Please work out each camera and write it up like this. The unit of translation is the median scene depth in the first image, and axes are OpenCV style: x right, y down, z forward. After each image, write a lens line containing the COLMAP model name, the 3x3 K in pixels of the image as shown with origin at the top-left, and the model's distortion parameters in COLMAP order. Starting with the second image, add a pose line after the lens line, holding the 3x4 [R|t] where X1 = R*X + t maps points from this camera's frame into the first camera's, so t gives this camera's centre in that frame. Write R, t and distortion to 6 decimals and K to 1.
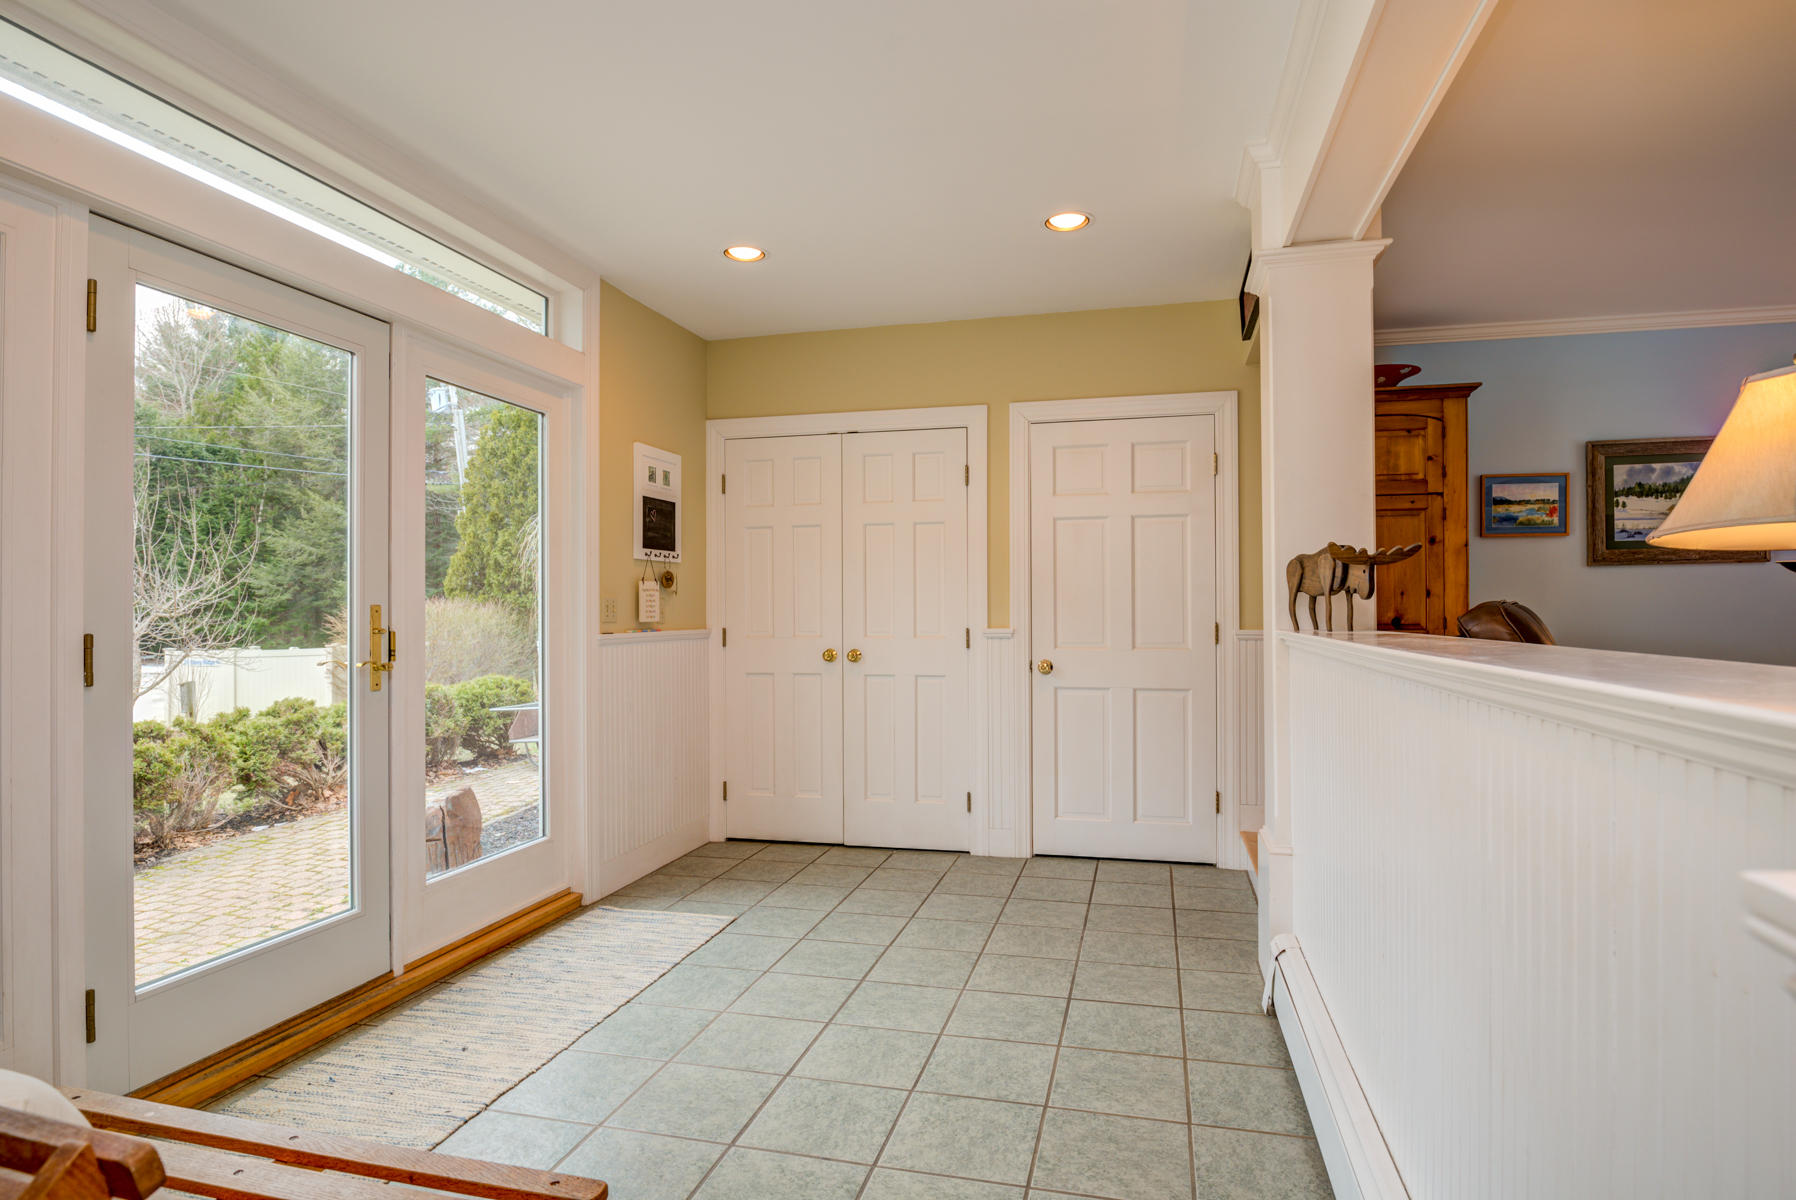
lens RADIAL K [[947.7, 0, 913.2], [0, 947.7, 611.6], [0, 0, 1]] dist [-0.005962, -0.007192]
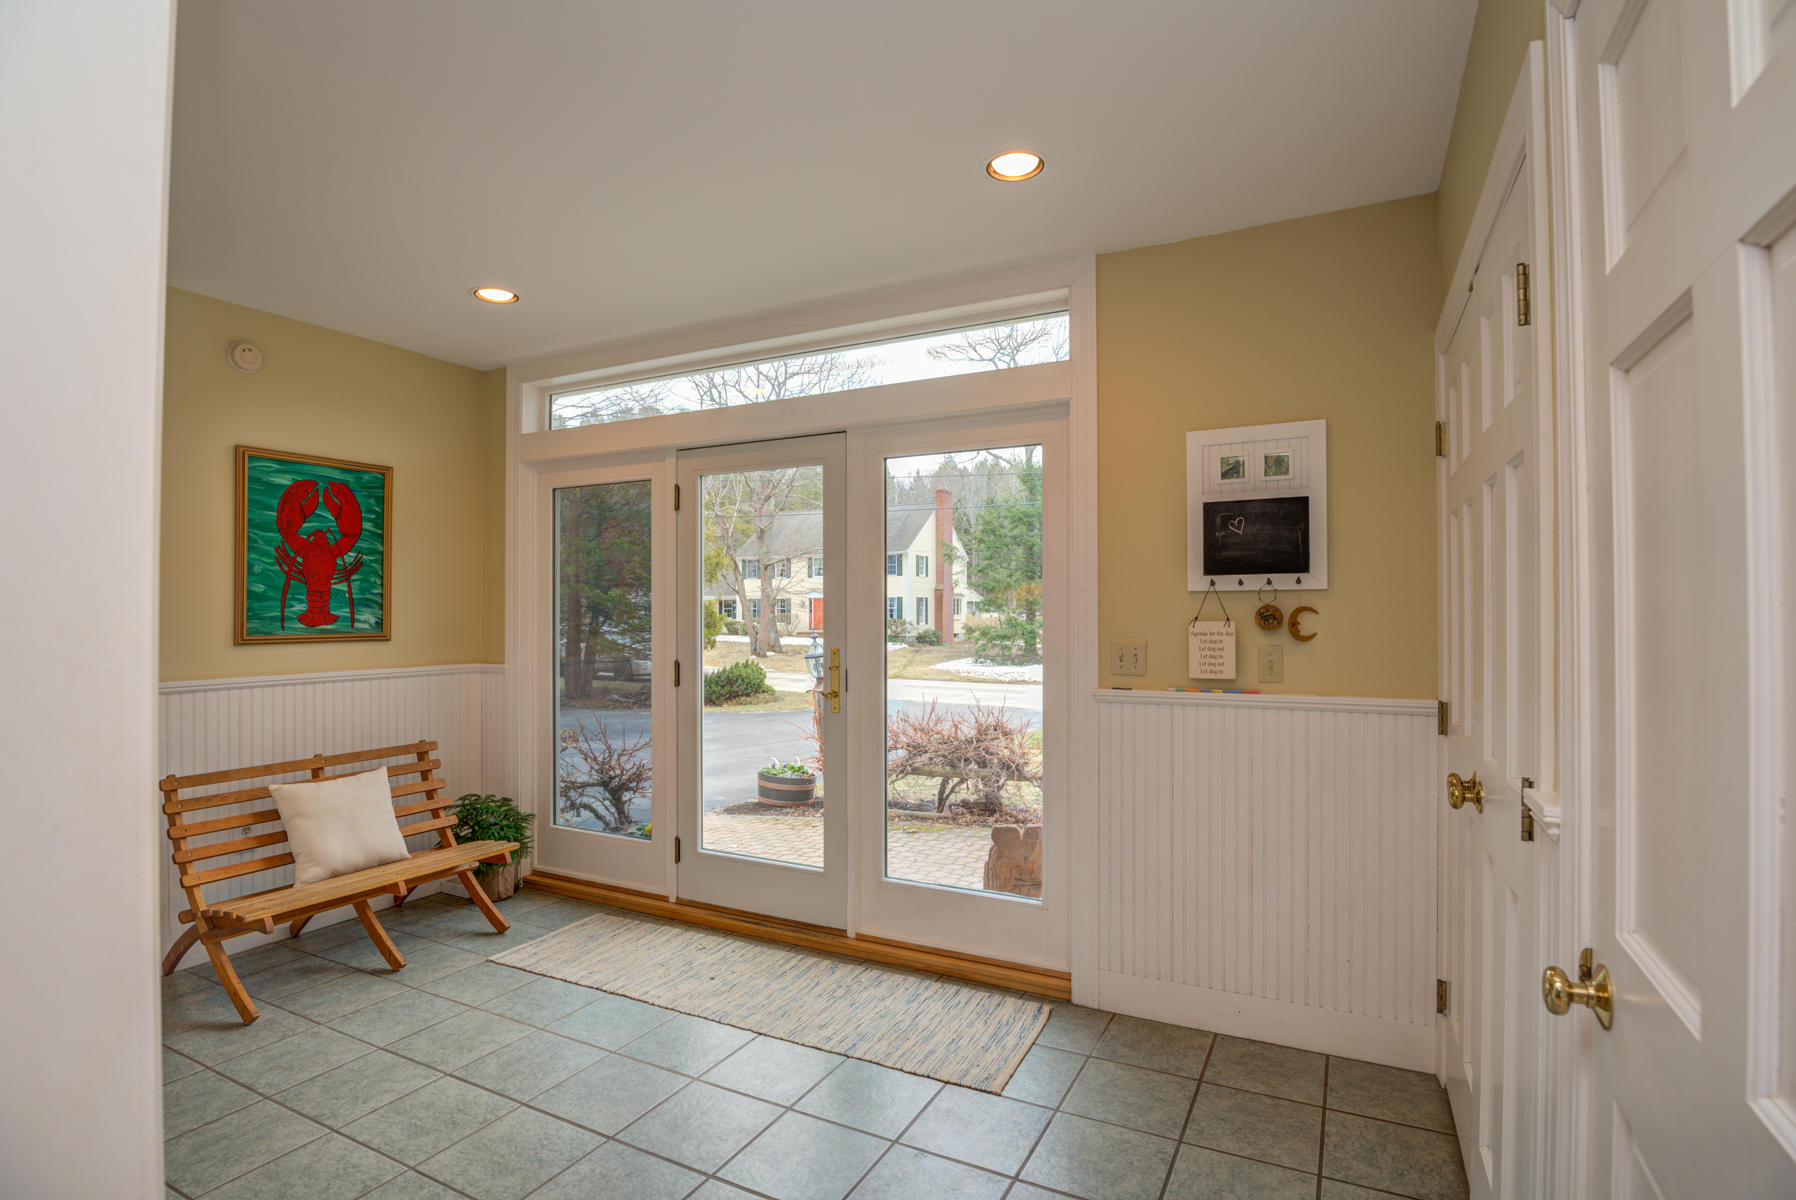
lens RADIAL K [[882.7, 0, 902.8], [0, 882.7, 599.2], [0, 0, 1]] dist [-0.020748, -0.002185]
pose [[-0.227930, -0.007106, -0.973652, 0.493022], [0.004883, 0.999952, -0.008441, -0.052261], [0.973665, -0.006679, -0.227885, 1.092045]]
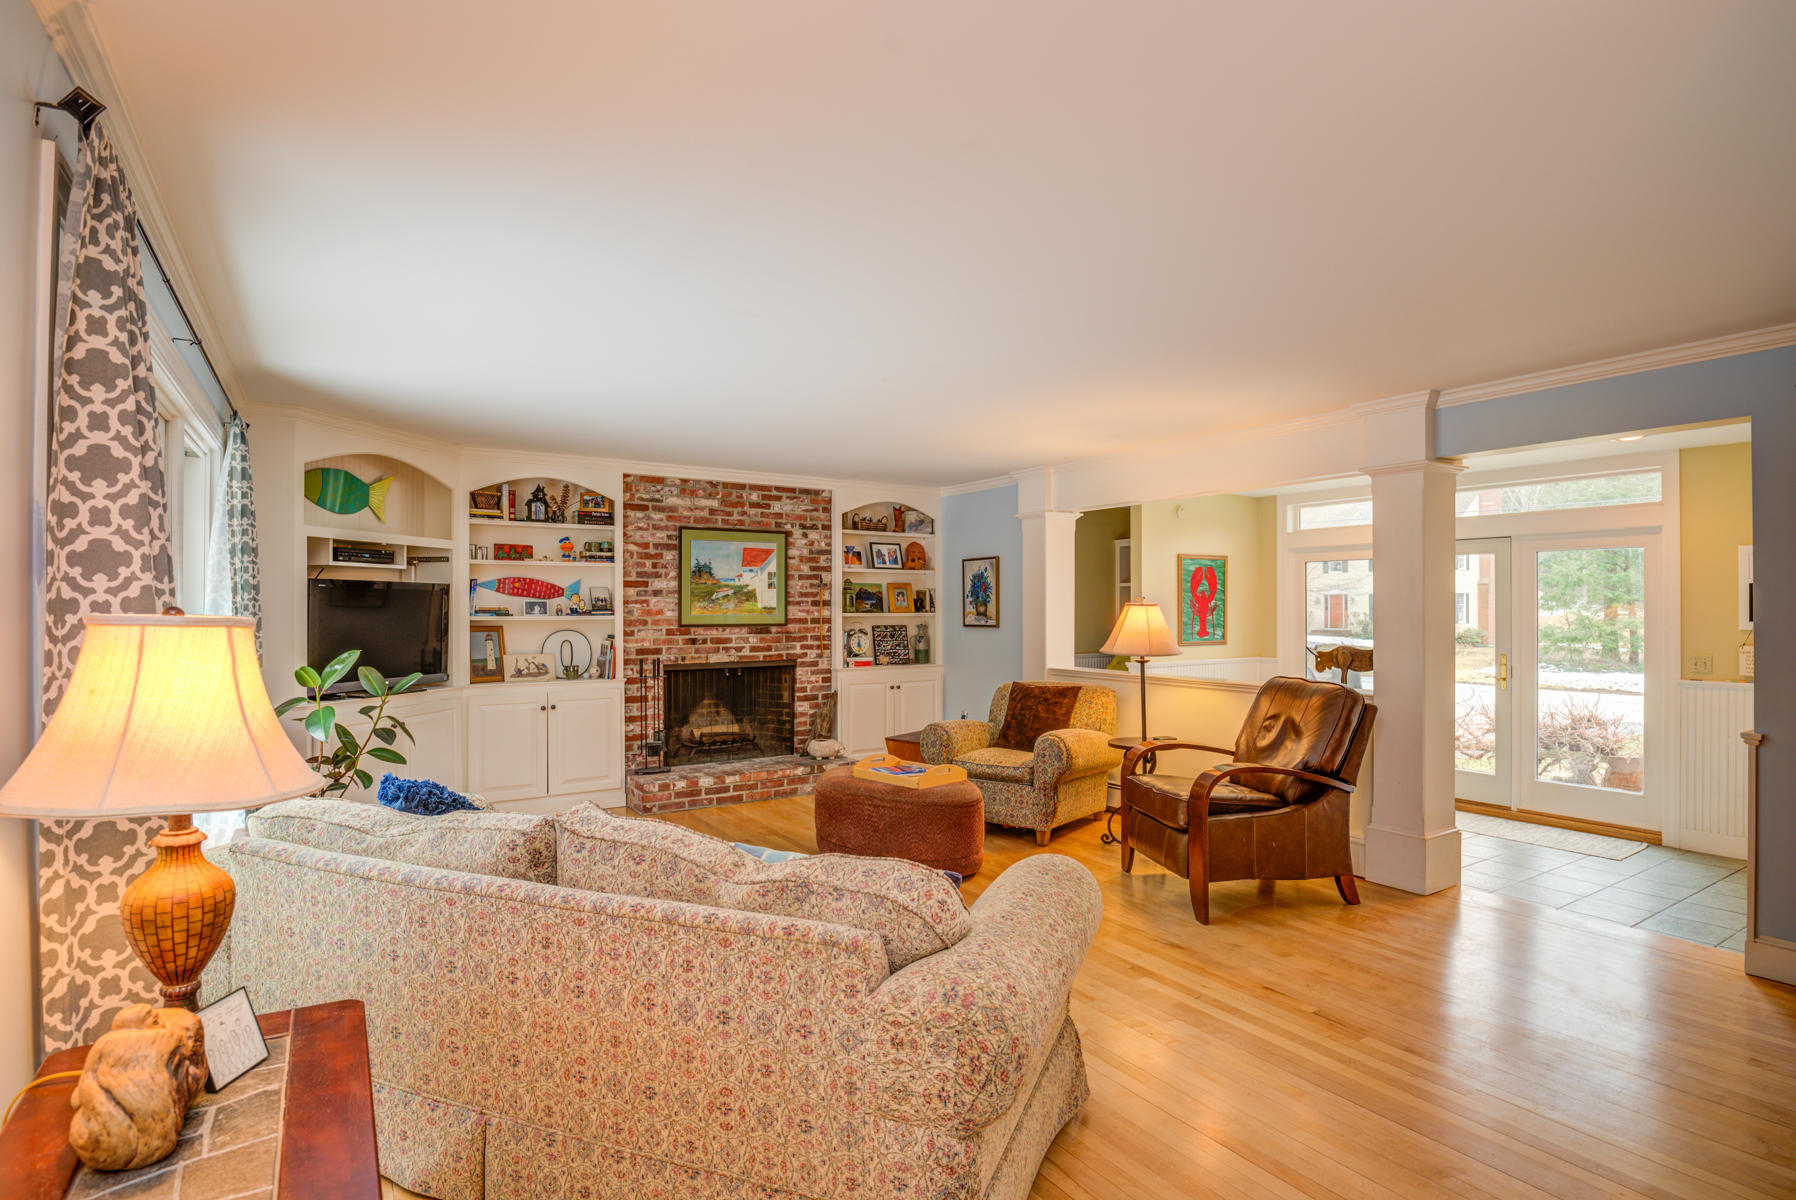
lens RADIAL K [[882.7, 0, 931.1], [0, 882.7, 597.1], [0, 0, 1]] dist [-0.020748, -0.002185]
pose [[-0.679139, -0.001613, -0.734008, 1.679620], [0.006710, 0.999942, -0.008406, -0.117285], [0.733979, -0.010634, -0.679089, 1.153826]]
